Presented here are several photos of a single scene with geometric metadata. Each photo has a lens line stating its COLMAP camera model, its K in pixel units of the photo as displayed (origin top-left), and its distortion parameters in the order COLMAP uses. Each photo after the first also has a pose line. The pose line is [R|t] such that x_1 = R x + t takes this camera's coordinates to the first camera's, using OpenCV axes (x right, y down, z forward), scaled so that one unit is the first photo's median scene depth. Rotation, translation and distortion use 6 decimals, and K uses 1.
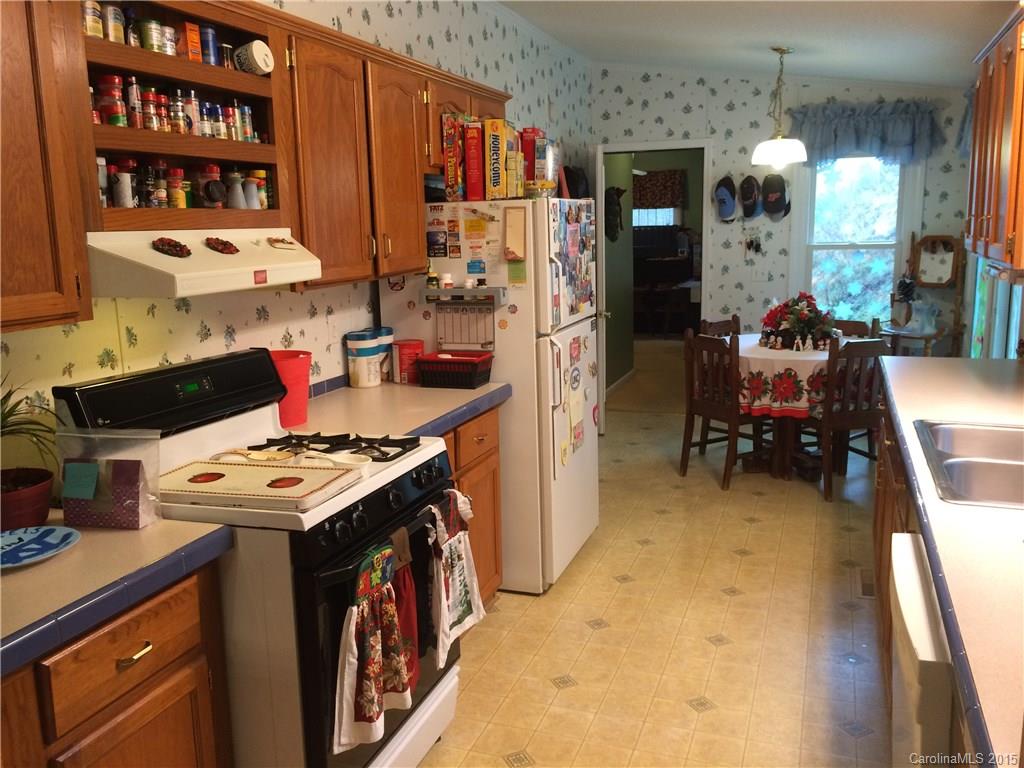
lens RADIAL K [[872.6, 0, 505.1], [0, 872.6, 378.3], [0, 0, 1]] dist [0.078413, -0.100226]
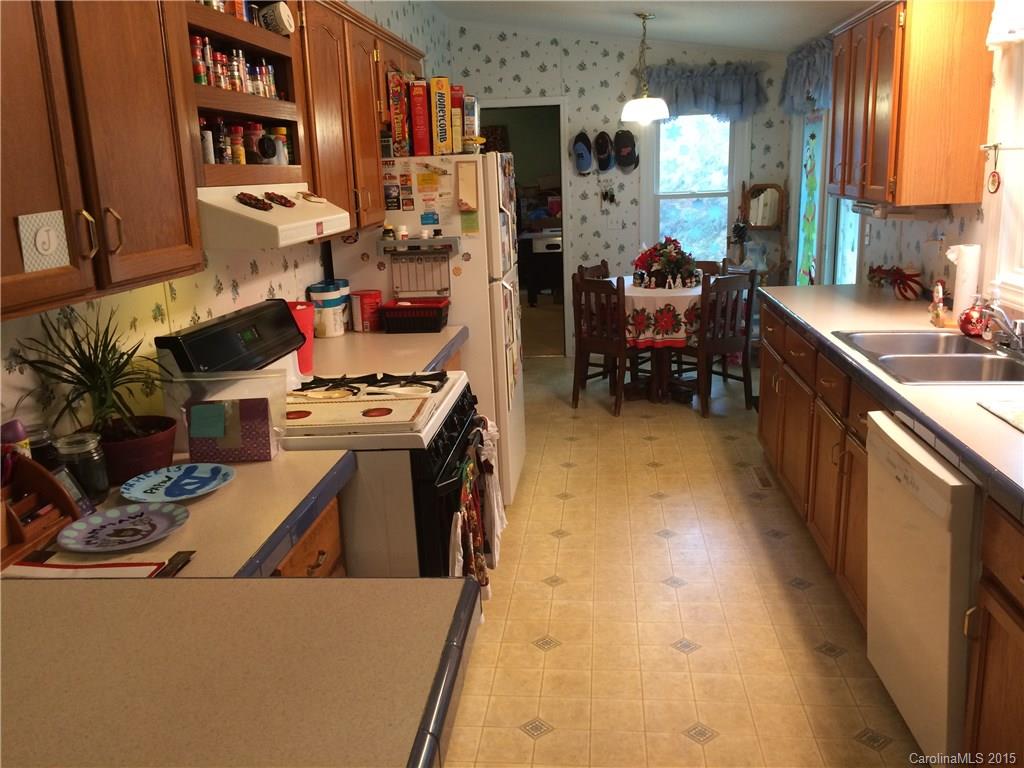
lens RADIAL K [[872.6, 0, 505.1], [0, 872.6, 378.3], [0, 0, 1]] dist [0.078413, -0.100226]
pose [[0.970200, -0.069210, 0.232210, -0.166312], [0.058189, 0.996845, 0.053988, 0.012073], [-0.235214, -0.038868, 0.971166, -0.054842]]
